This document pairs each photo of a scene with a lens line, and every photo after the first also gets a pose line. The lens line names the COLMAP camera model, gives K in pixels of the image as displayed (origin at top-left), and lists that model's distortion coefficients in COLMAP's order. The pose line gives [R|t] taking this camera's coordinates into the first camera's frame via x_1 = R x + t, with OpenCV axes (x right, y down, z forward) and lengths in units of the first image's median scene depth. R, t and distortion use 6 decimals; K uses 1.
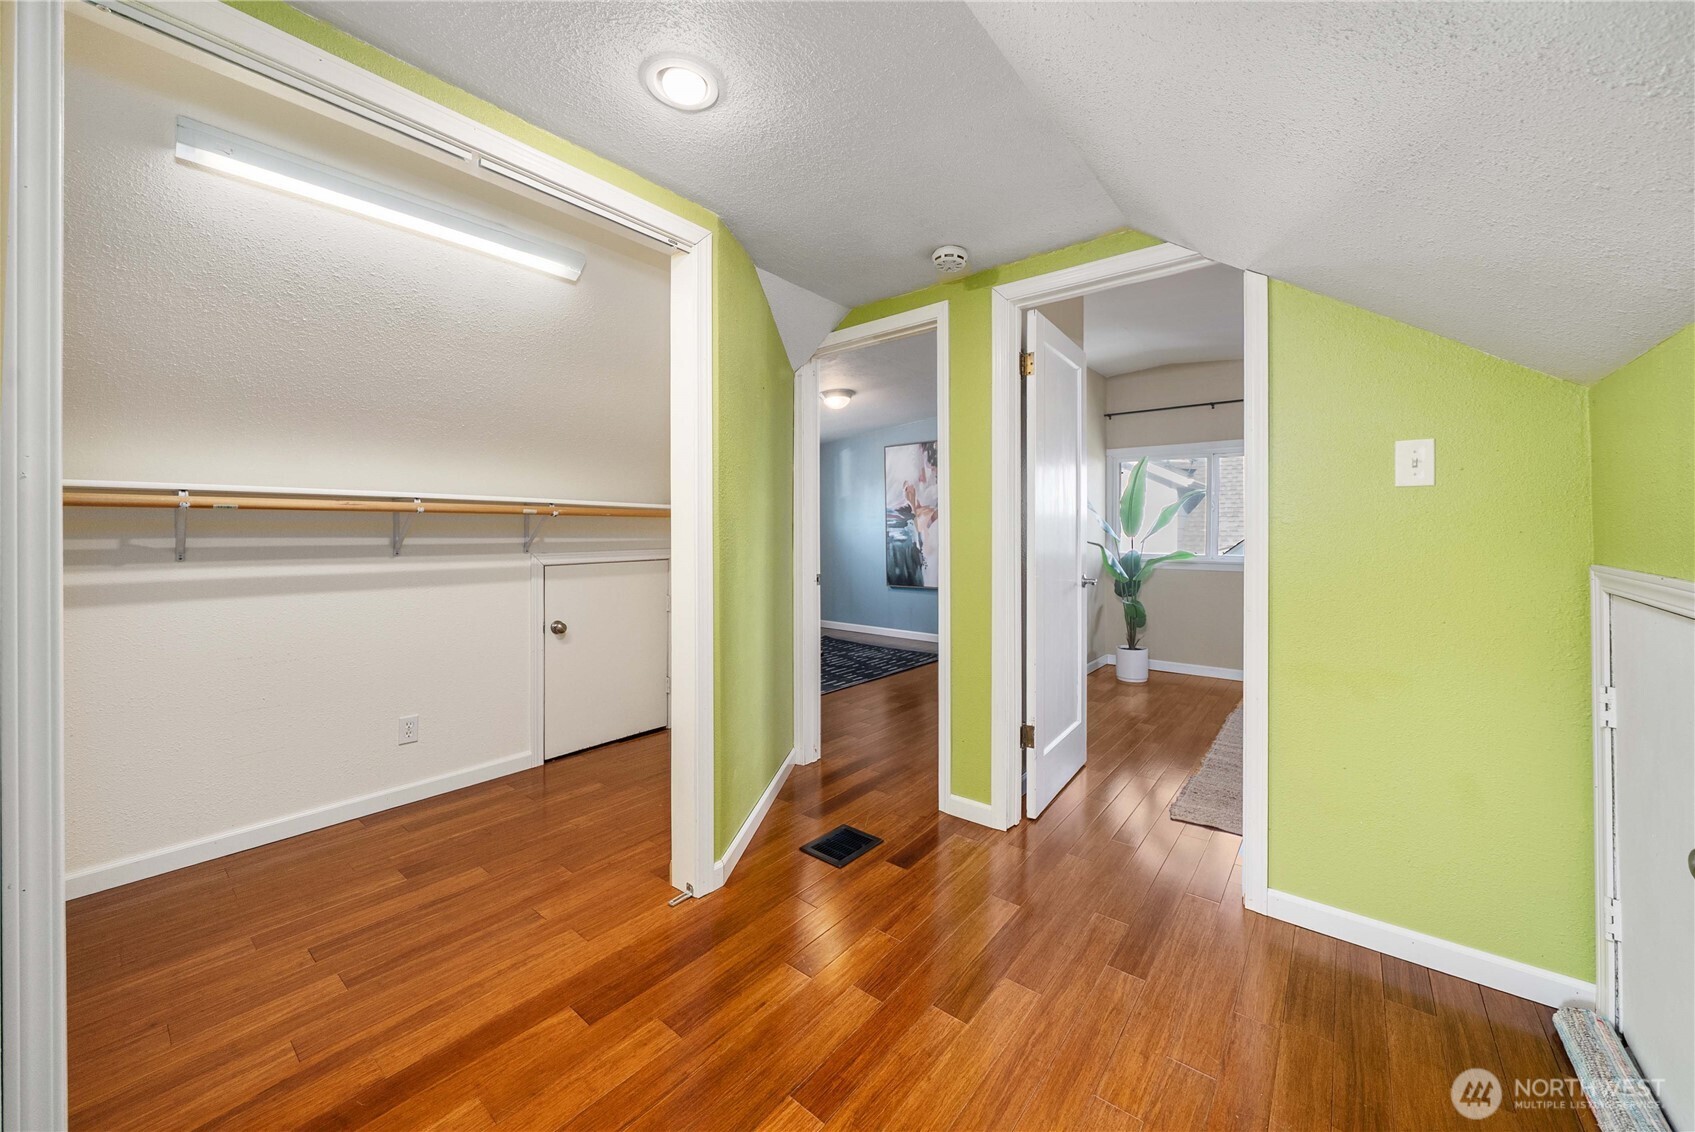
lens RADIAL K [[626.3, 0, 853.3], [0, 626.3, 532.9], [0, 0, 1]] dist [-0.004150, -0.000526]
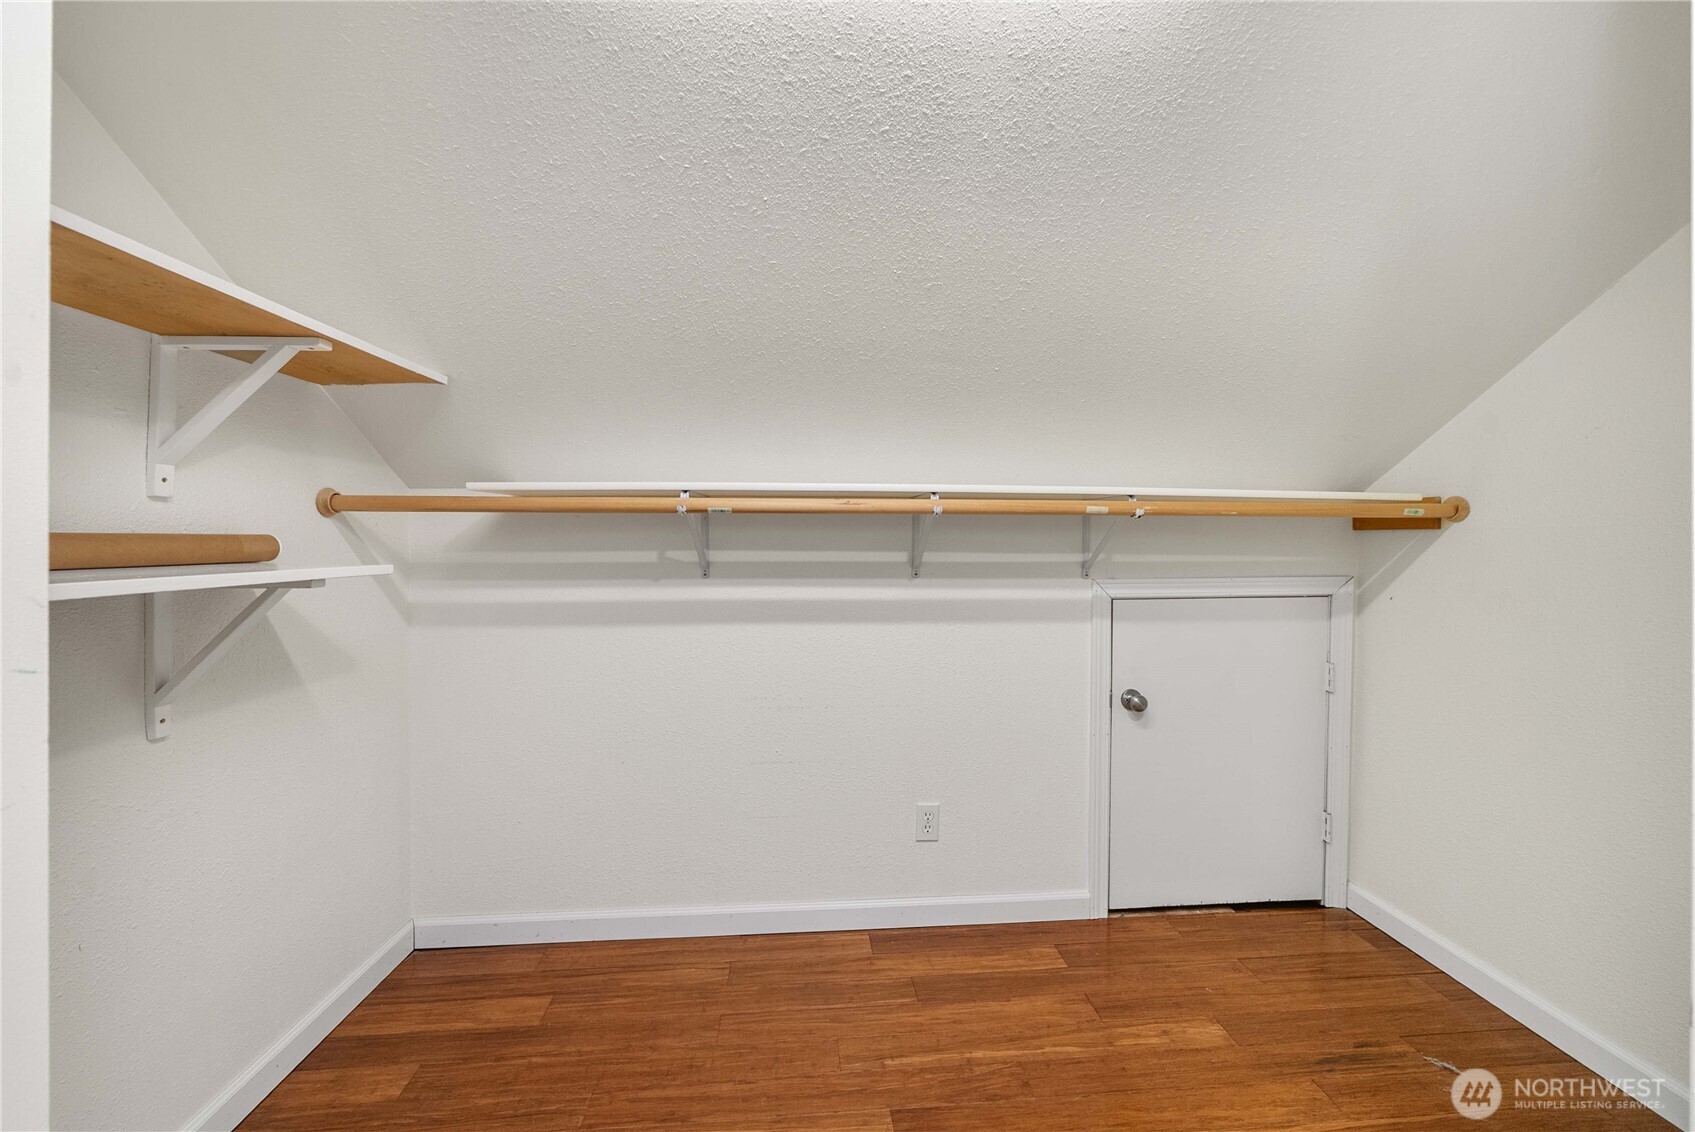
lens RADIAL K [[626.3, 0, 845.4], [0, 626.3, 551.9], [0, 0, 1]] dist [-0.004150, -0.000526]
pose [[0.687239, 0.013681, -0.726302, -0.263194], [-0.005069, 0.999889, 0.014039, -0.002272], [0.726413, -0.005967, 0.687232, 0.444378]]
